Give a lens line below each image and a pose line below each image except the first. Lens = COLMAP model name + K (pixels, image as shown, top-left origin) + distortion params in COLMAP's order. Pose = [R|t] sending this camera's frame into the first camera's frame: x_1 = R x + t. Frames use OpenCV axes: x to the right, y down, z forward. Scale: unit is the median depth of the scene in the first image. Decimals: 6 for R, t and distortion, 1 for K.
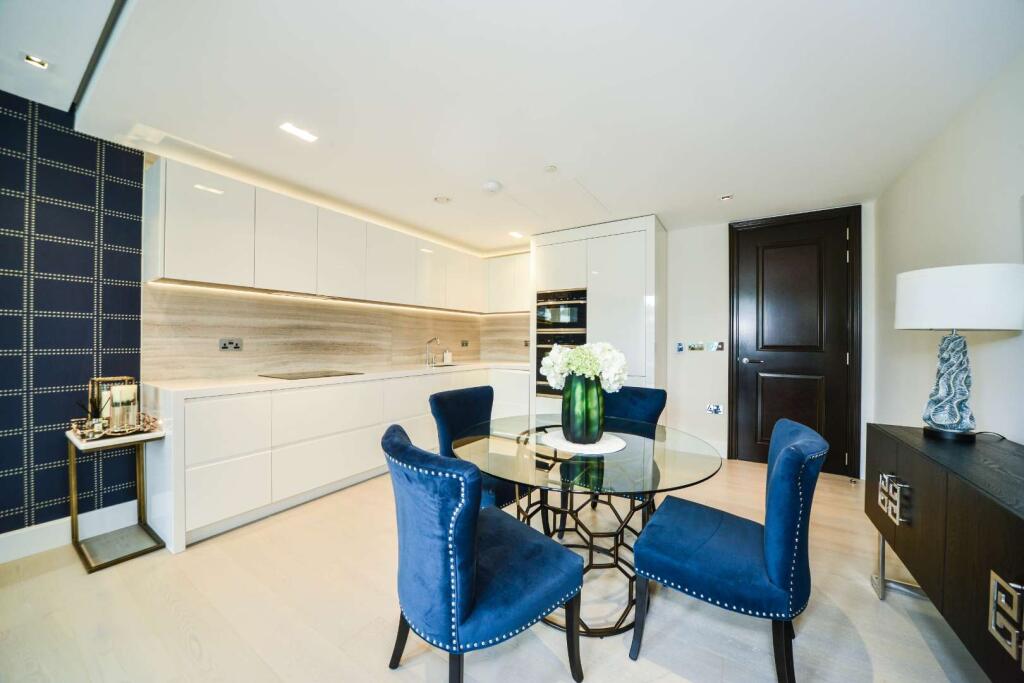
lens RADIAL K [[357.7, 0, 505.5], [0, 357.7, 338.6], [0, 0, 1]] dist [-0.002529, -0.000102]
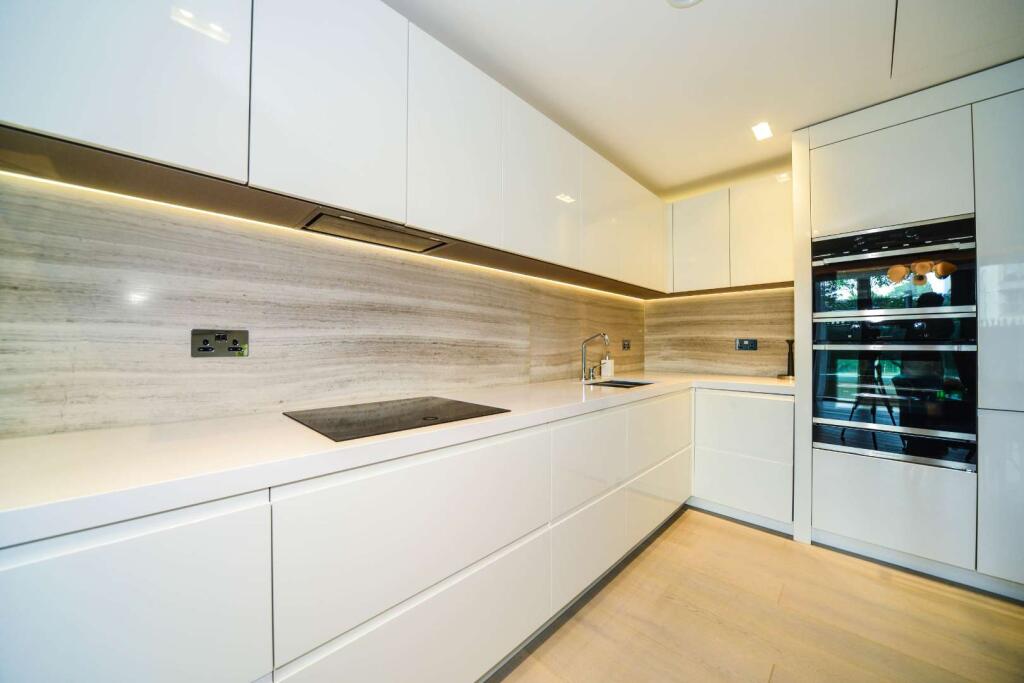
lens RADIAL K [[357.7, 0, 514.6], [0, 357.7, 346.0], [0, 0, 1]] dist [-0.002529, -0.000102]
pose [[0.983911, -0.005578, -0.178570, -0.247857], [0.006181, 0.999977, 0.002820, 0.016081], [0.178550, -0.003879, 0.983923, 0.457937]]
